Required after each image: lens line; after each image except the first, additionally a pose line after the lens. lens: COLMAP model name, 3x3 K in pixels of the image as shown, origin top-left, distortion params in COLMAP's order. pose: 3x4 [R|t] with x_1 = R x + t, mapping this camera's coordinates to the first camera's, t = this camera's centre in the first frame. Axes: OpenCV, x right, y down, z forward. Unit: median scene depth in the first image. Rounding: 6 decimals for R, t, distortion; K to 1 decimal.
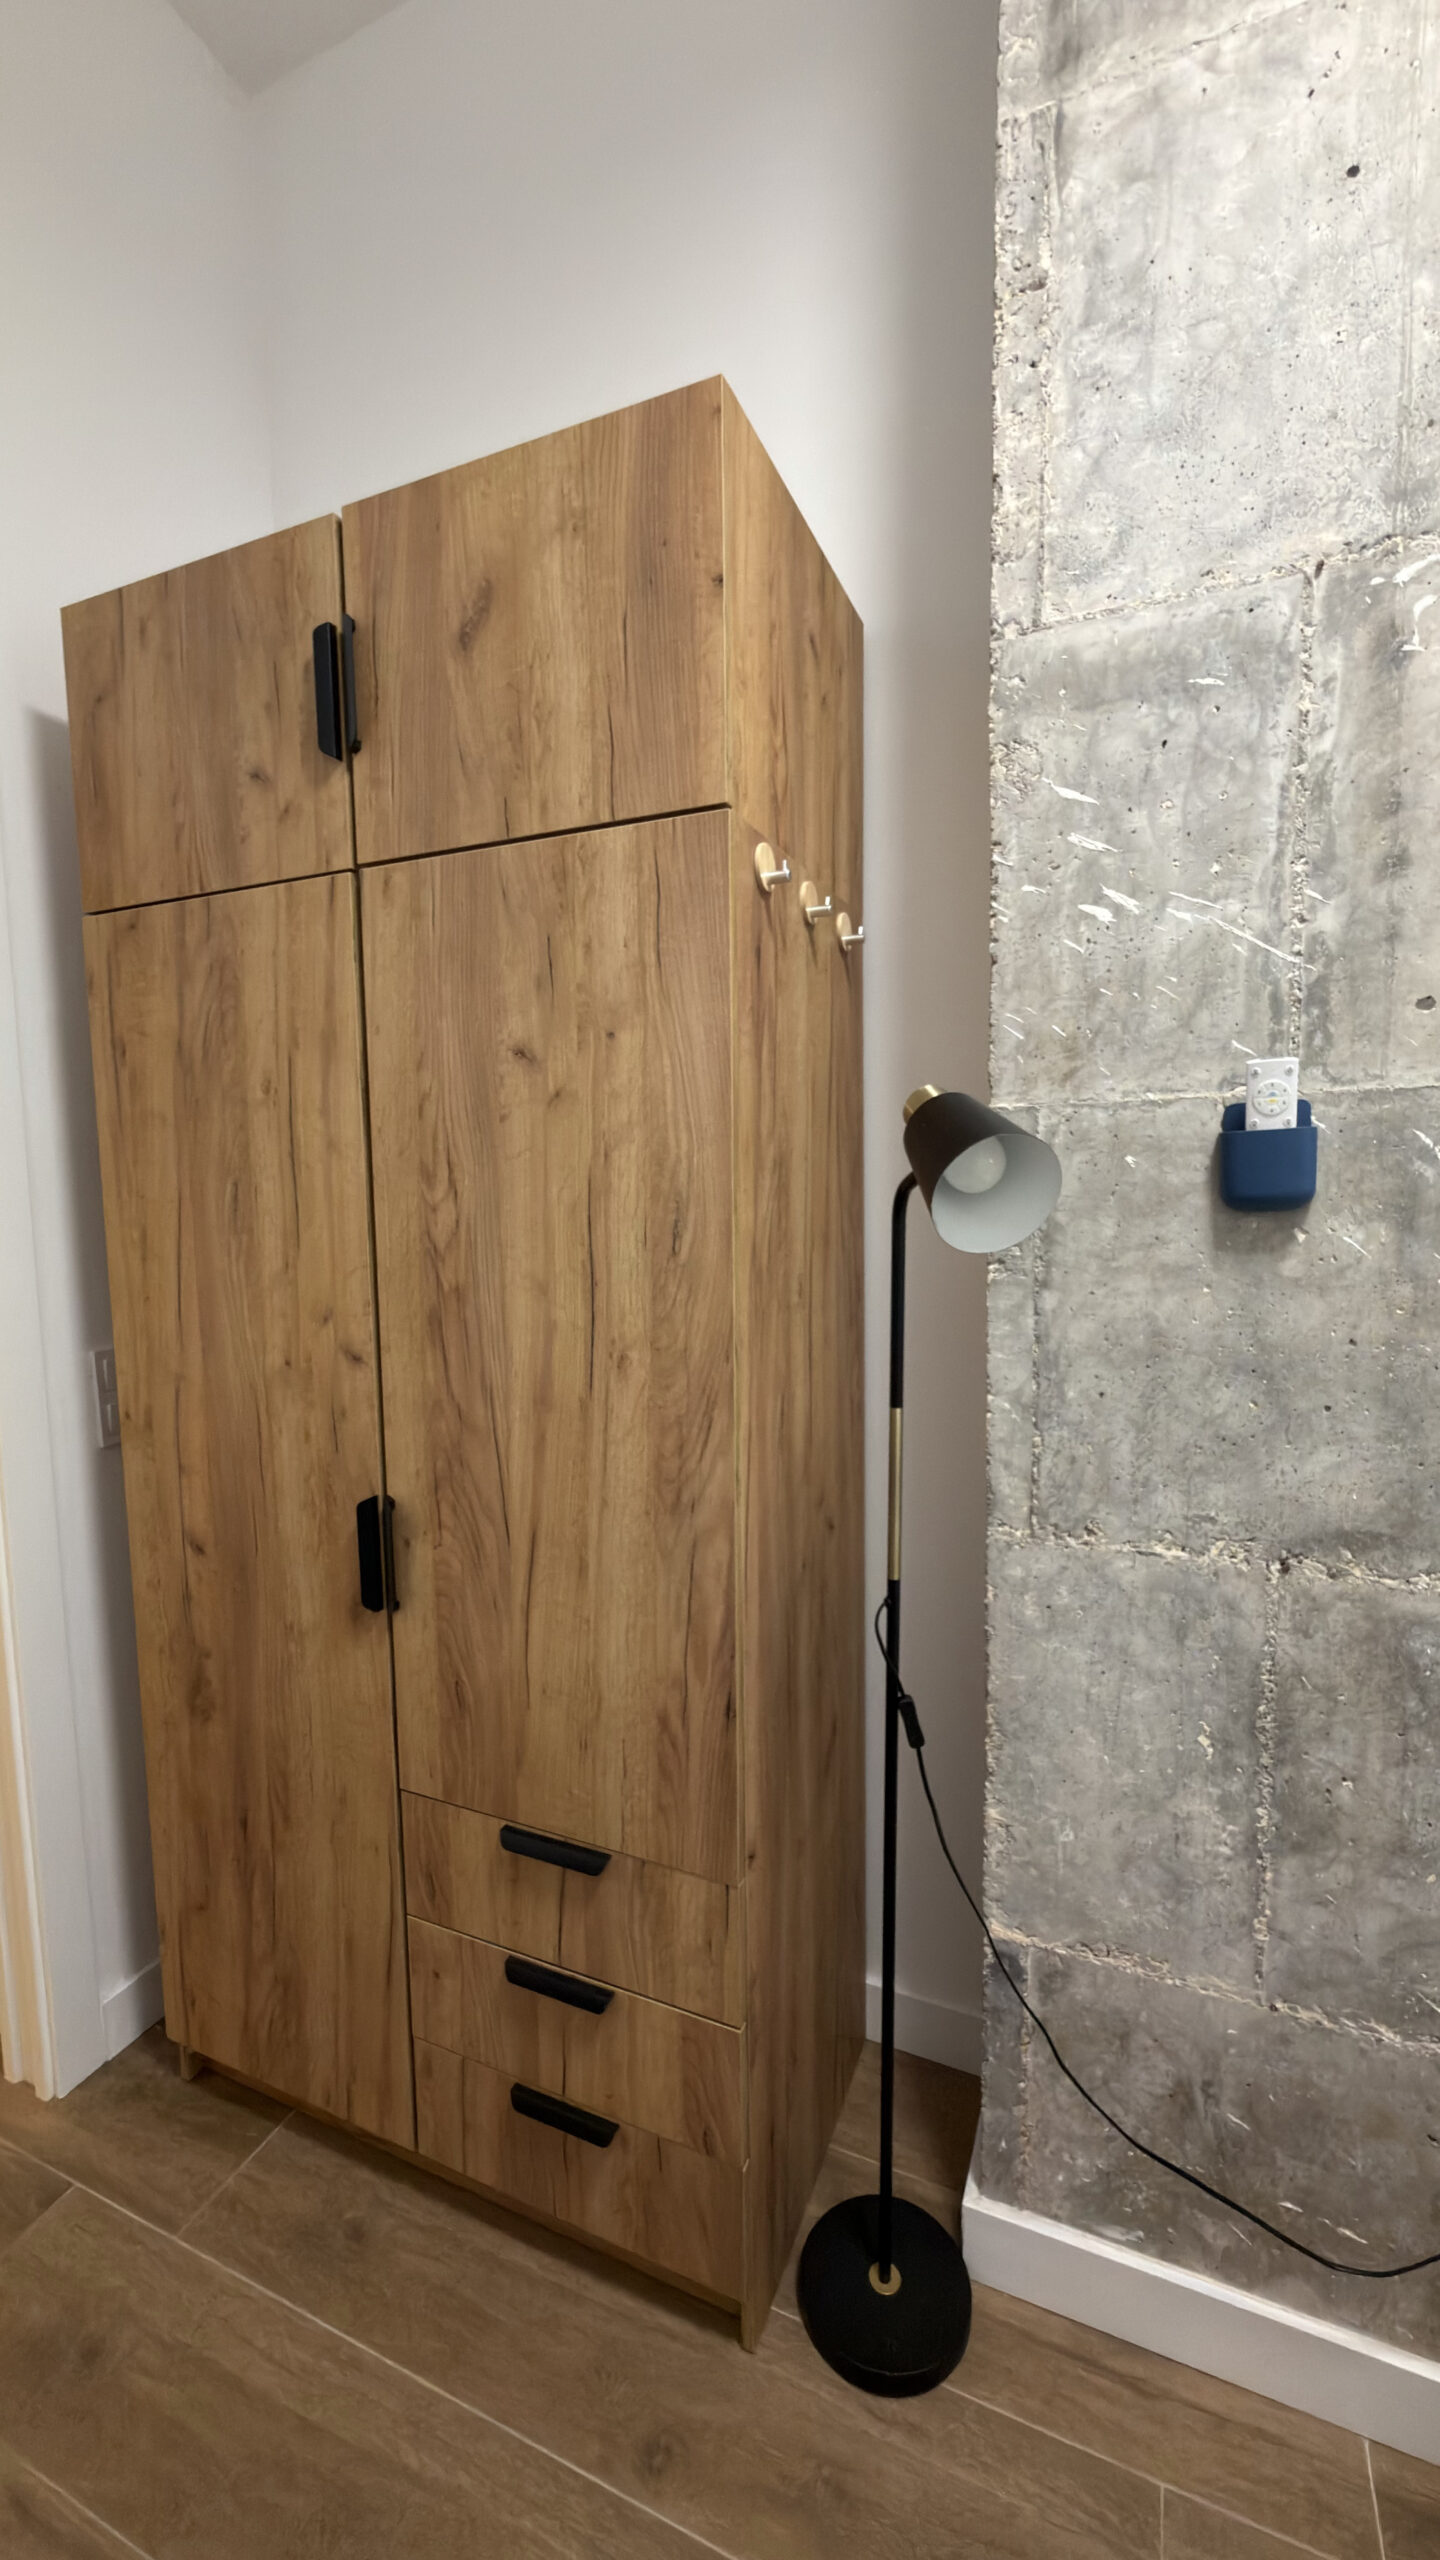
lens RADIAL K [[1023.5, 0, 720.0], [0, 1023.5, 1282.1], [0, 0, 1]] dist [0.001912, -0.000342]
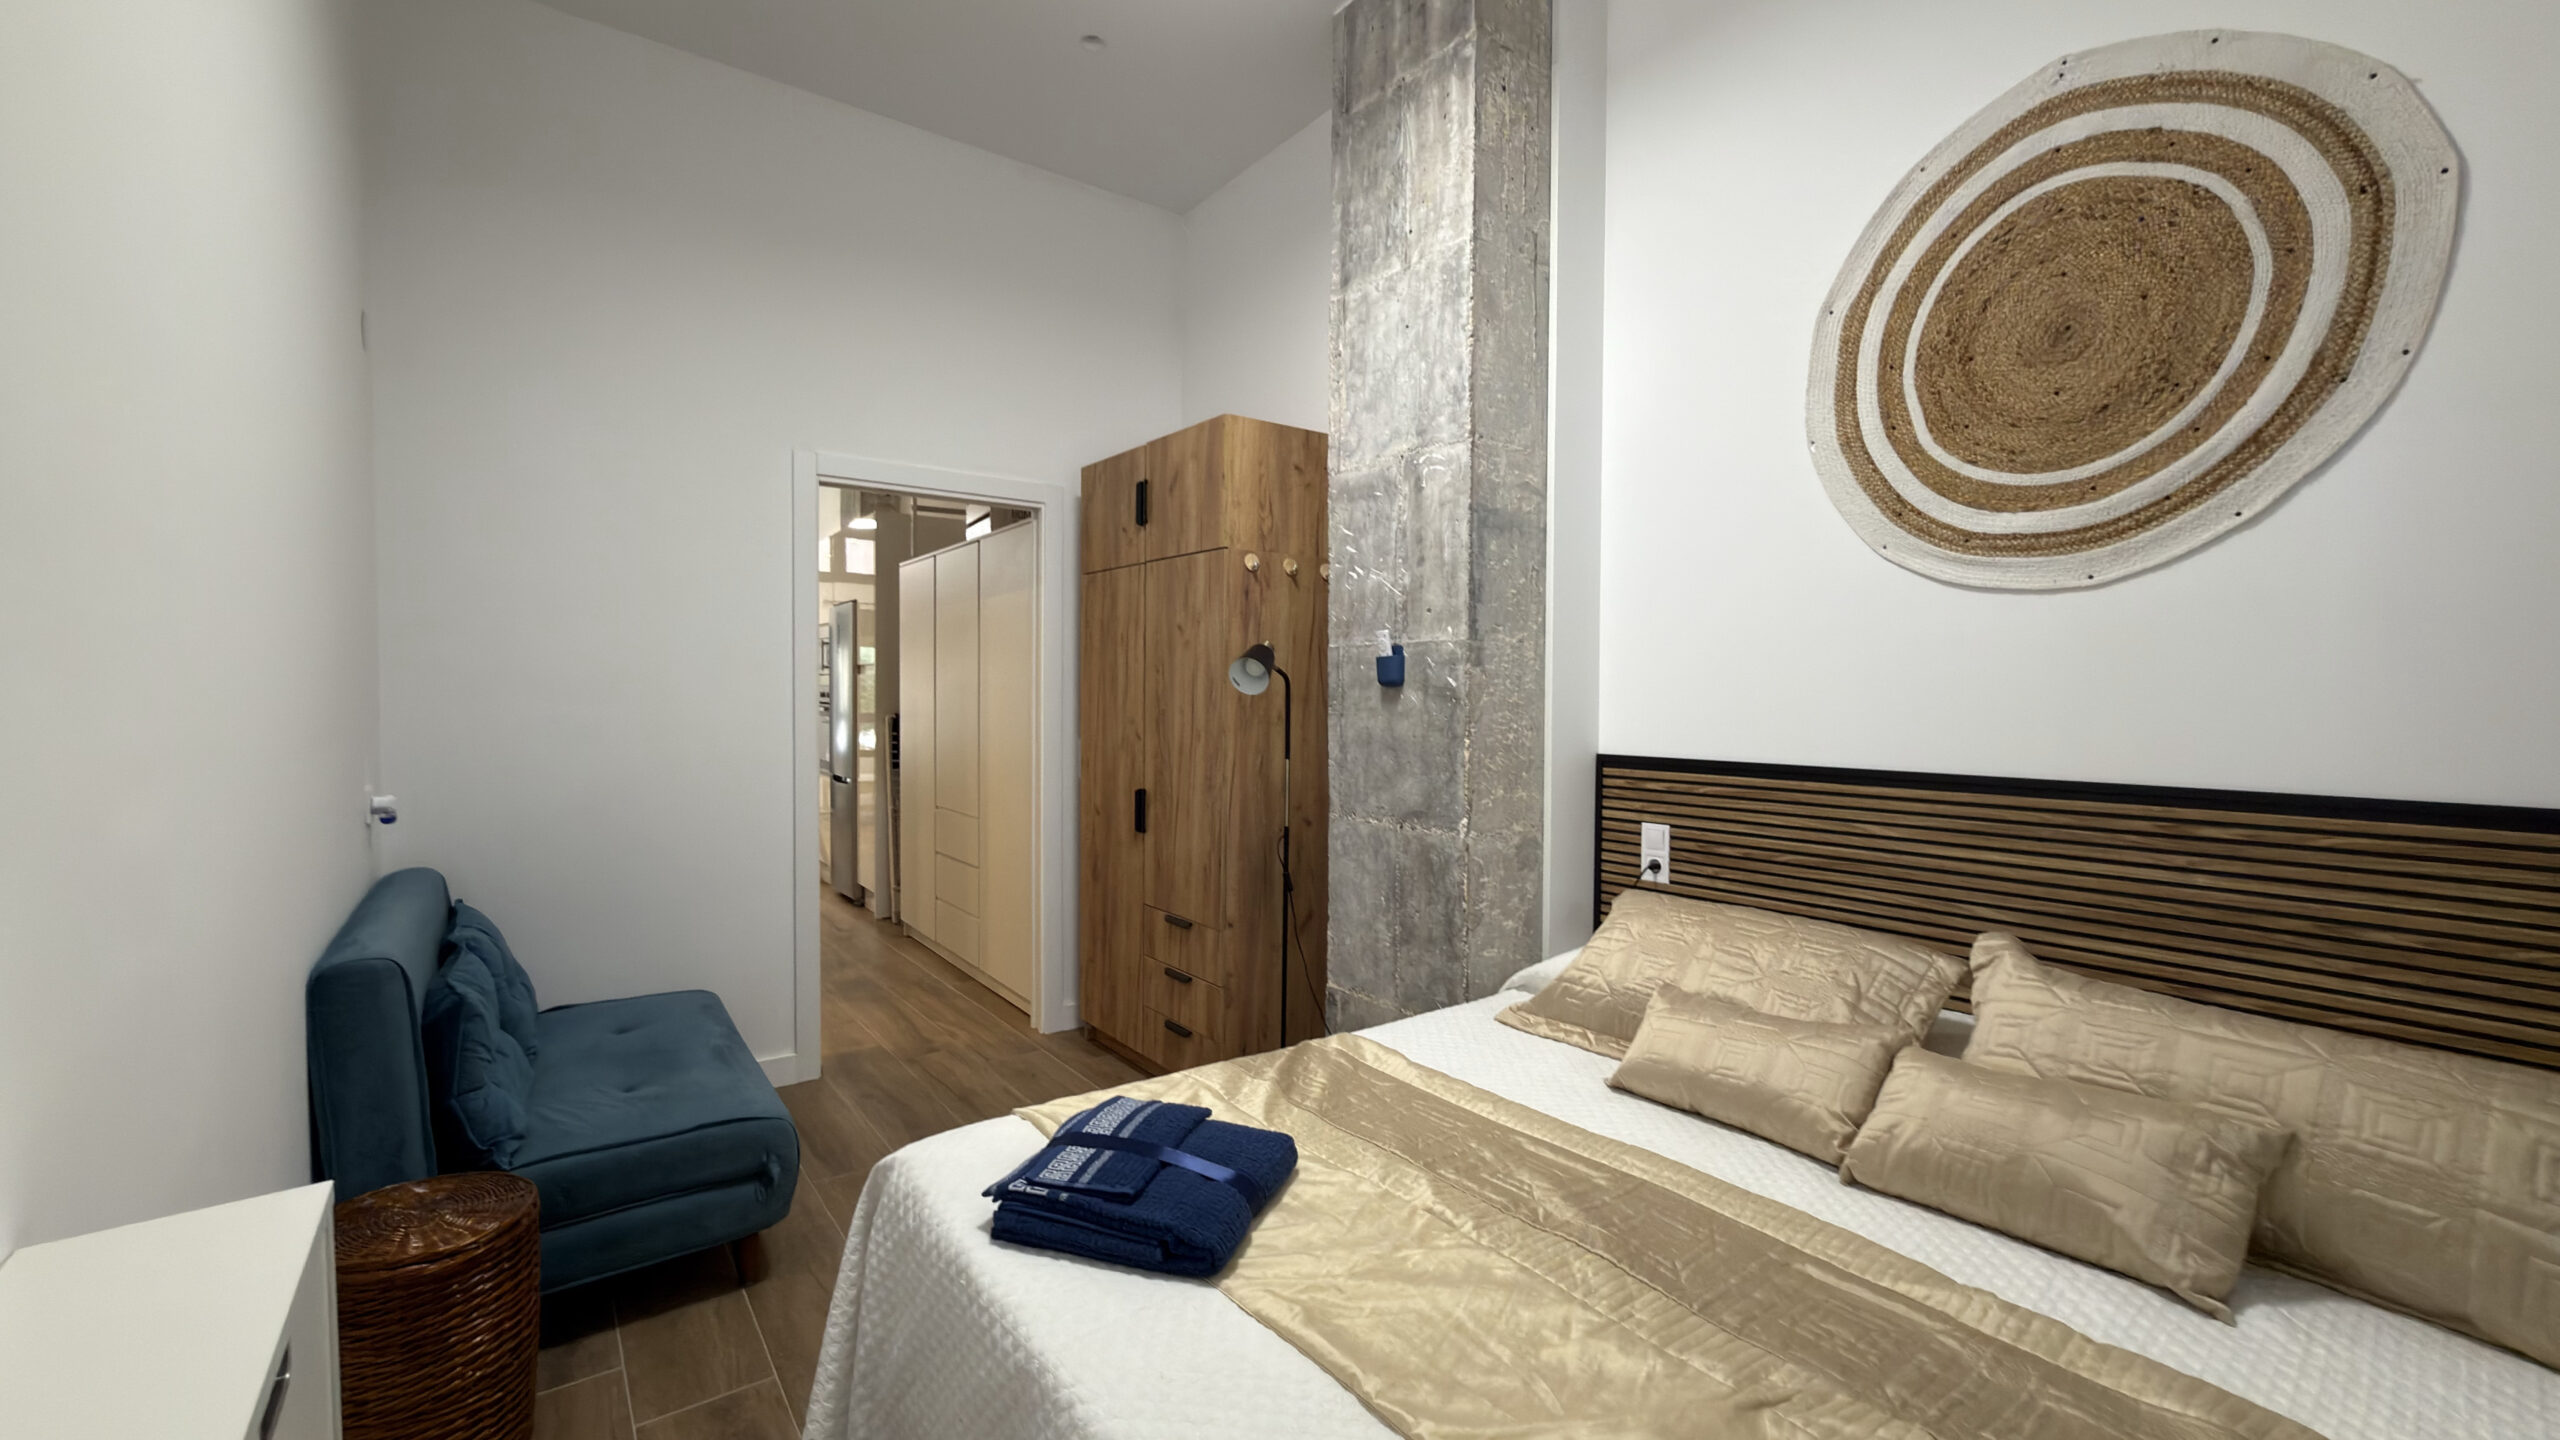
lens RADIAL K [[1023.5, 0, 1279.2], [0, 1023.5, 718.9], [0, 0, 1]] dist [0.001912, -0.000342]
pose [[0.869180, 0.034906, -0.493262, 1.485882], [-0.068516, 0.996385, -0.050224, 0.155237], [0.489726, 0.077450, 0.868430, -1.340928]]
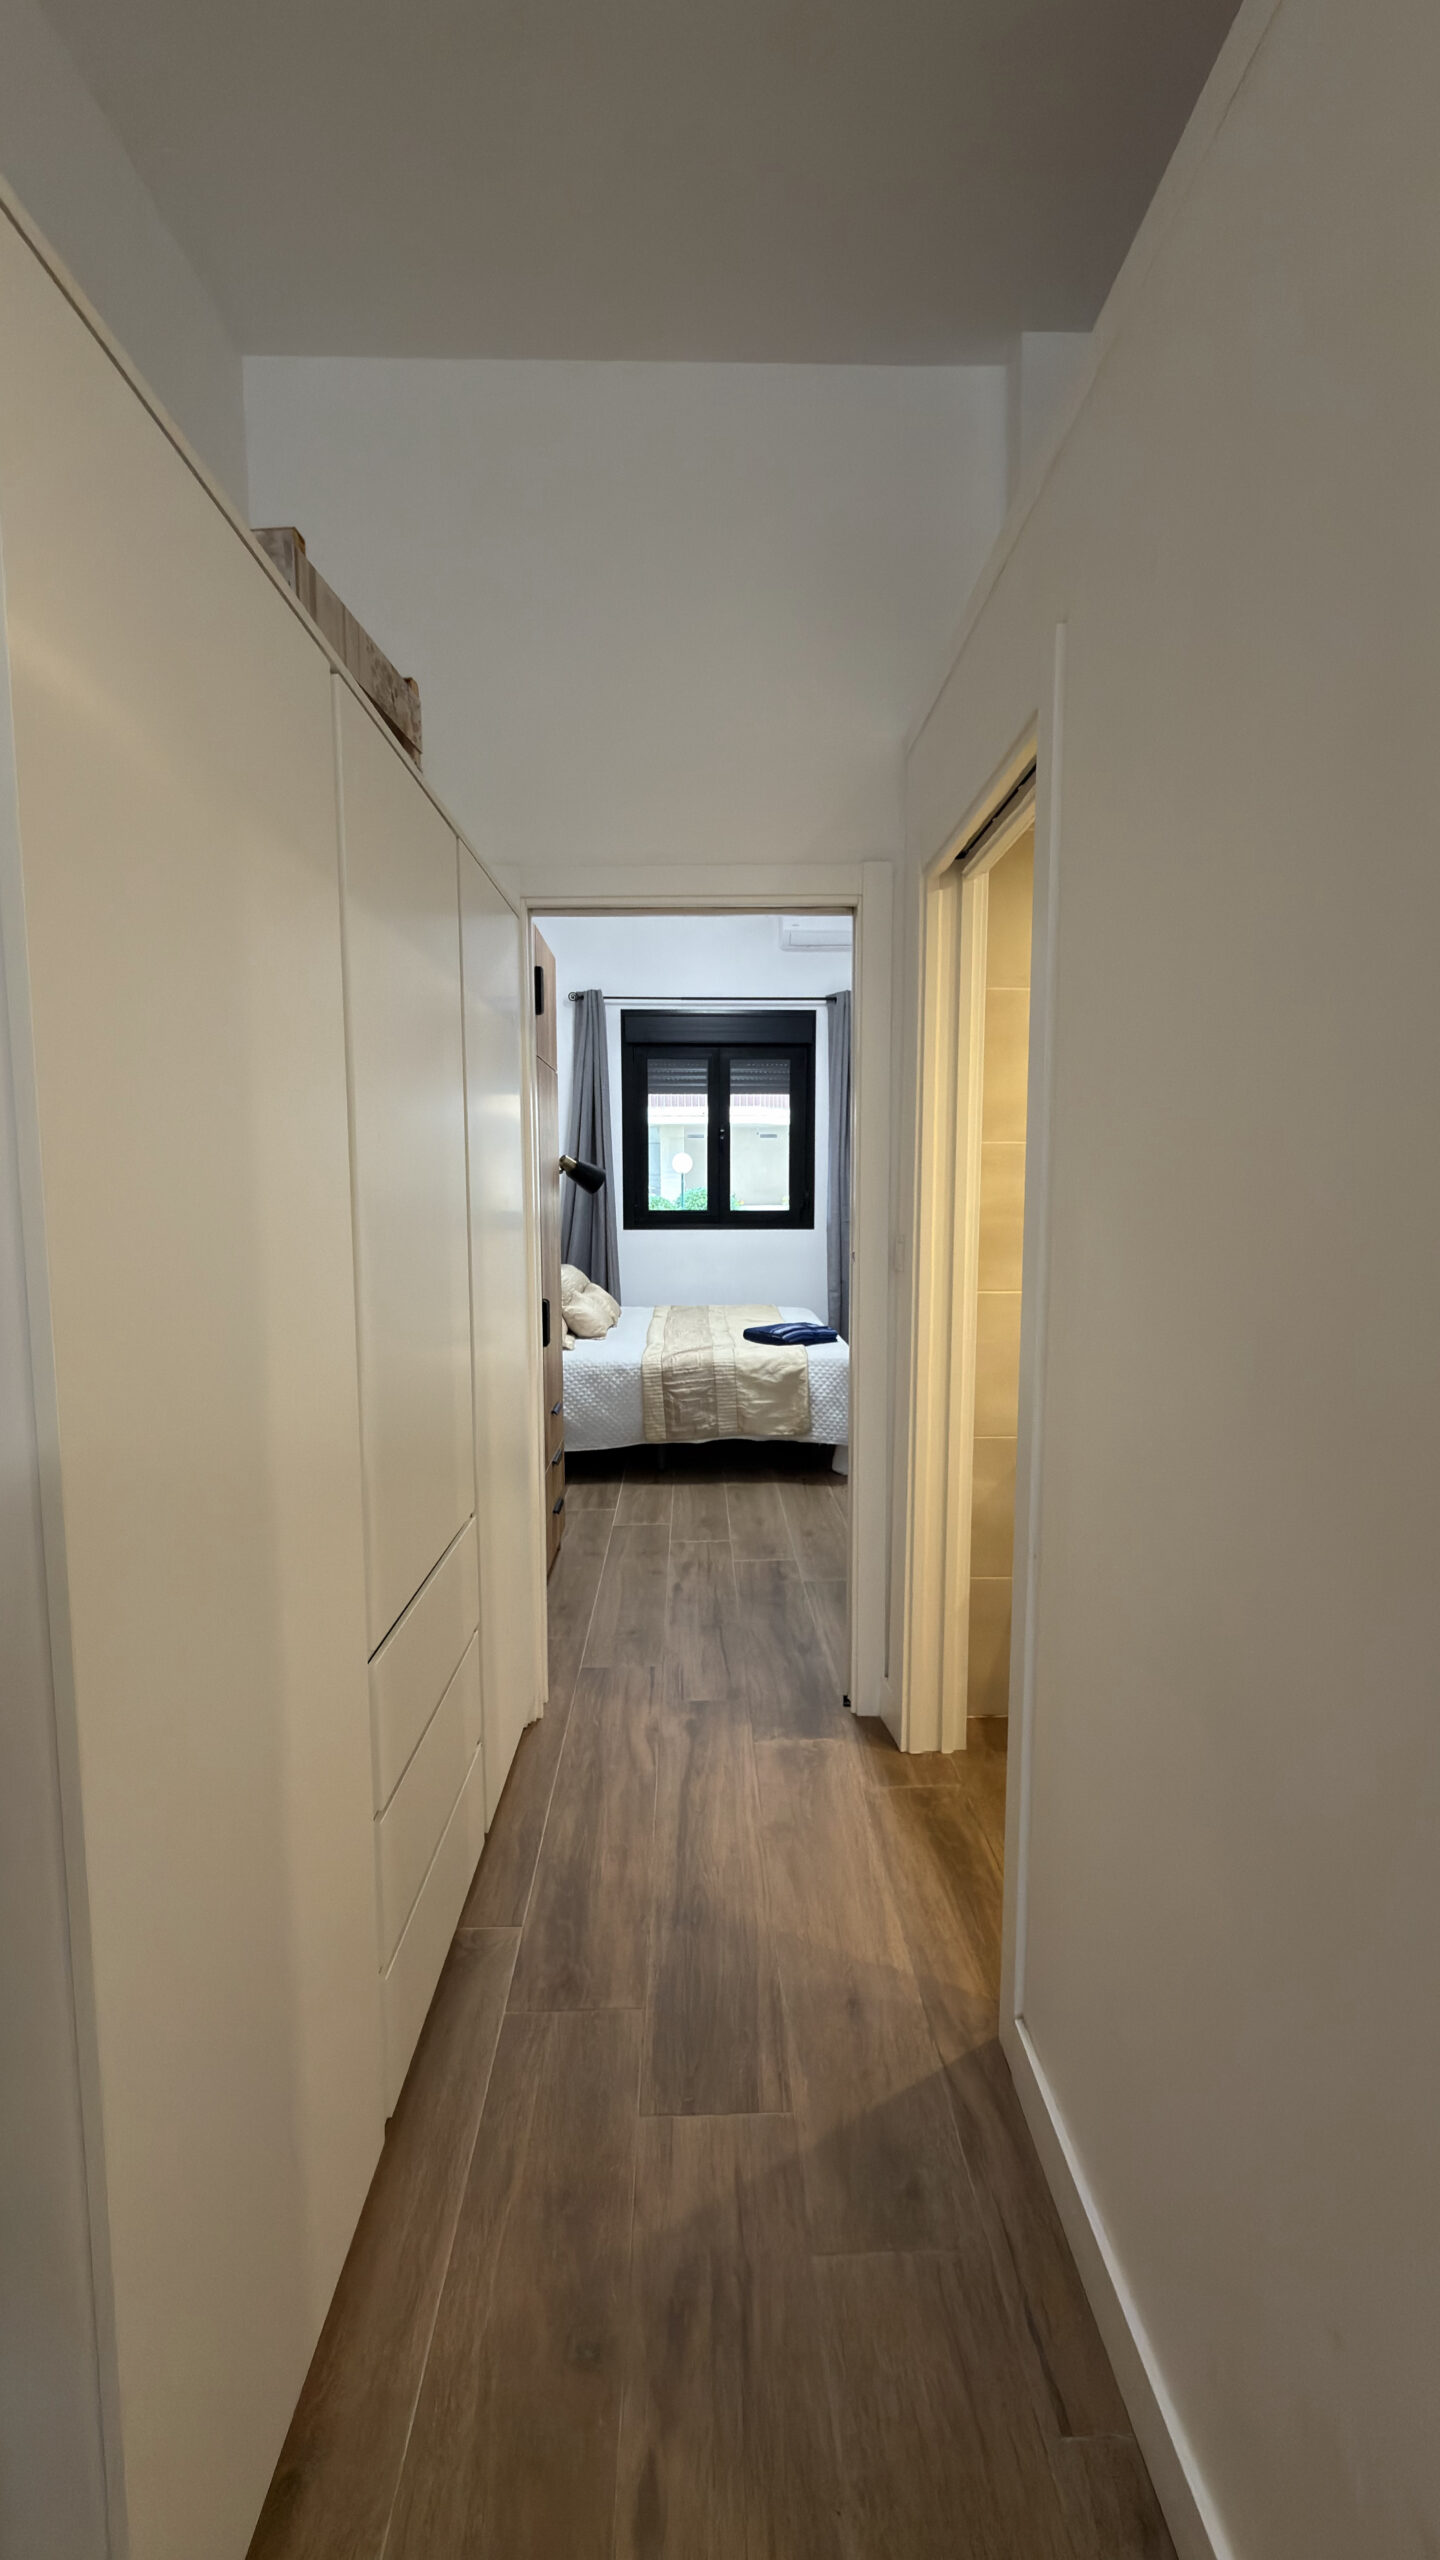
lens RADIAL K [[1023.5, 0, 722.7], [0, 1023.5, 1278.0], [0, 0, 1]] dist [0.001912, -0.000342]
pose [[-0.428346, -0.070010, 0.900898, -3.195075], [0.096459, 0.987755, 0.122622, -0.128457], [-0.898451, 0.139425, -0.416348, 1.883616]]
